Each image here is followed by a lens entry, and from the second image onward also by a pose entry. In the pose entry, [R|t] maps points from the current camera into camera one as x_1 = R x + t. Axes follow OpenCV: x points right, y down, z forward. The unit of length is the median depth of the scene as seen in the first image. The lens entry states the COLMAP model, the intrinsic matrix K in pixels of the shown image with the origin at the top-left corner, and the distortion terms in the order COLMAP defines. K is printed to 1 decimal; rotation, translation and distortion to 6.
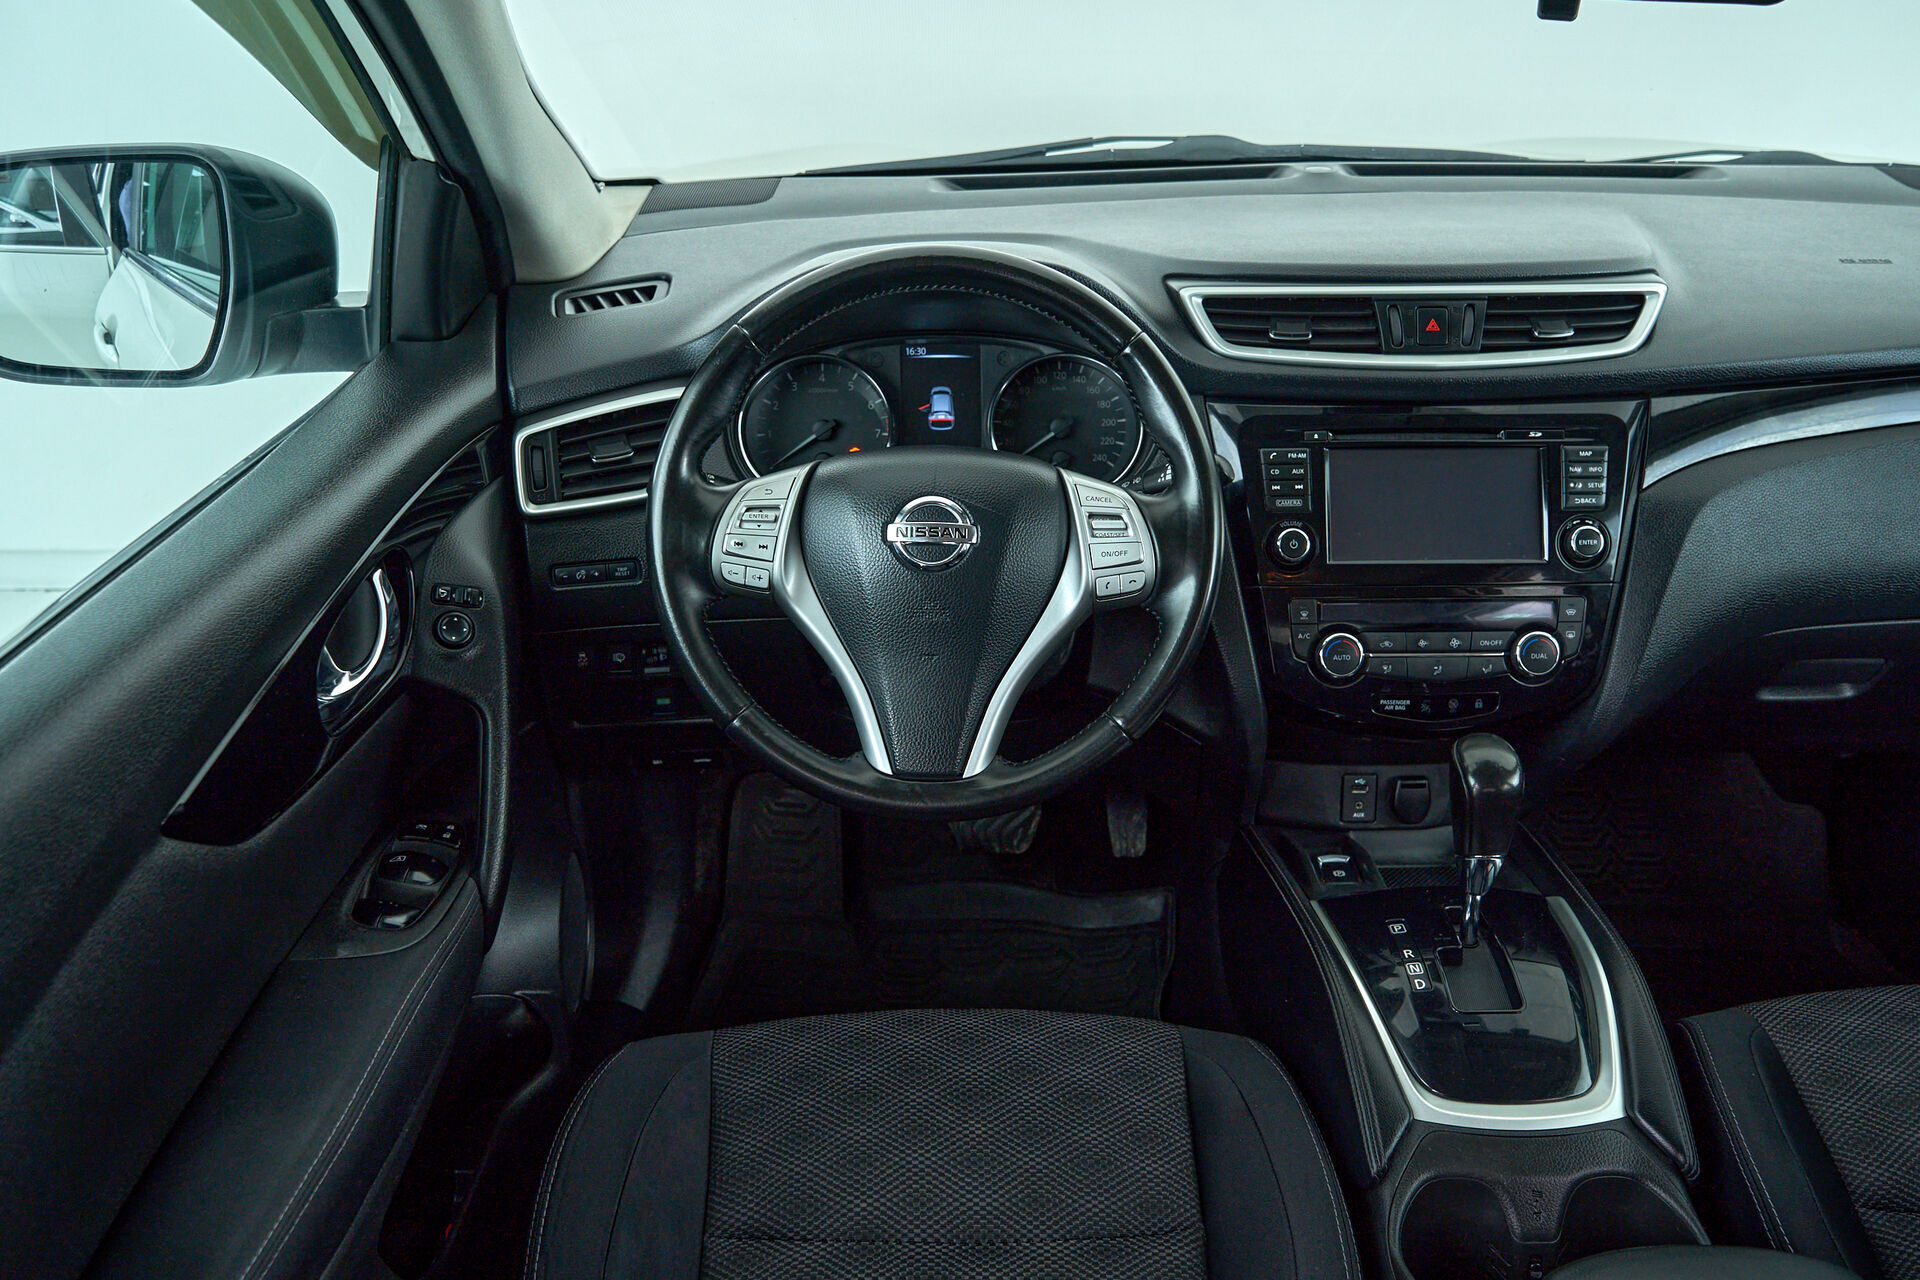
lens RADIAL K [[1575.0, 0, 960.0], [0, 1575.0, 640.0], [0, 0, 1]] dist [0.005908, 0.001279]
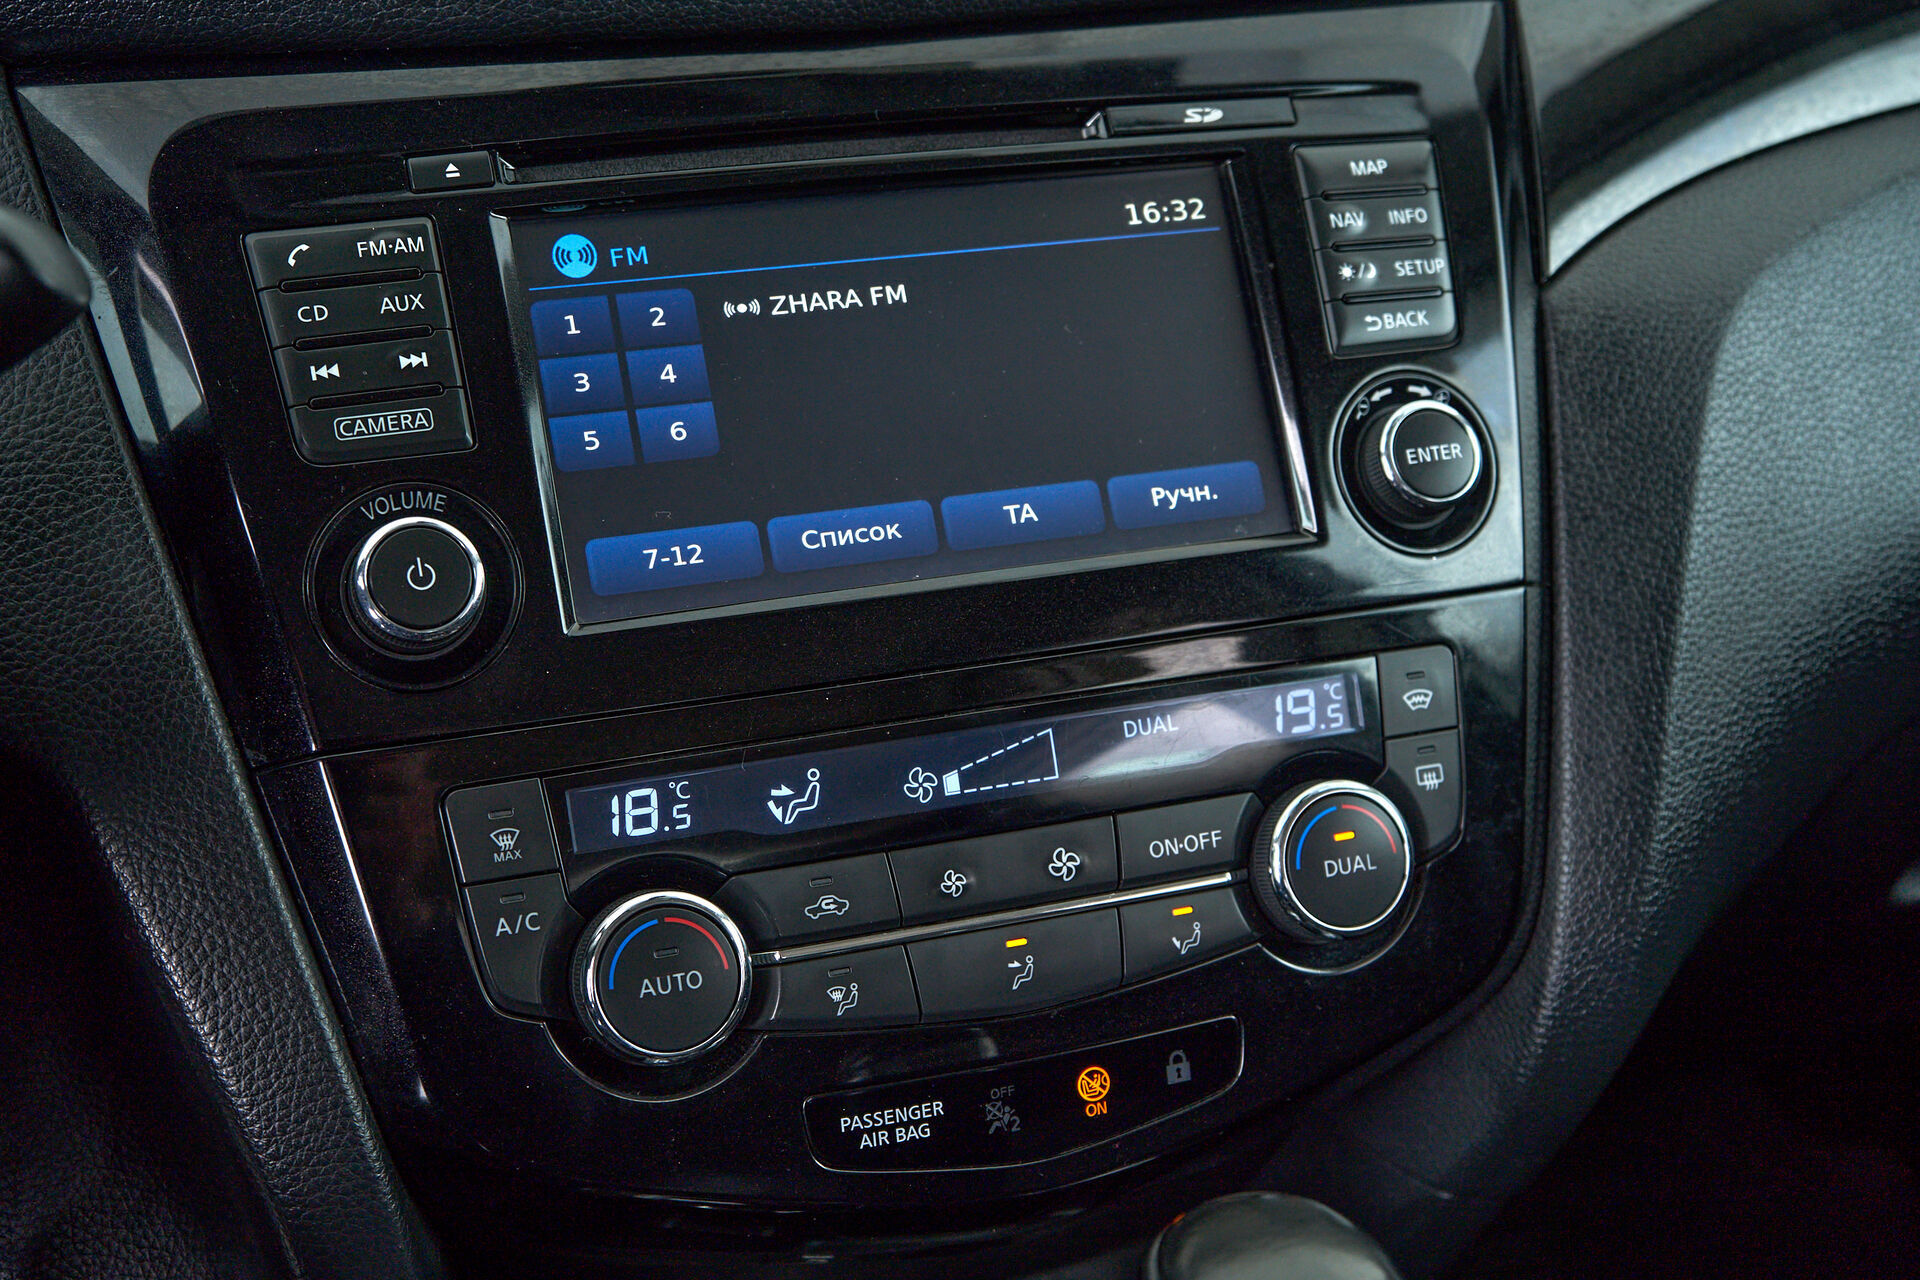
lens RADIAL K [[2691.7, 0, 960.0], [0, 2691.7, 640.0], [0, 0, 1]] dist [0.021718, 0.065667]
pose [[0.941248, -0.123015, 0.314515, 0.154214], [0.159270, 0.982920, -0.092199, 0.003925], [-0.297801, 0.136875, 0.944764, 0.557341]]
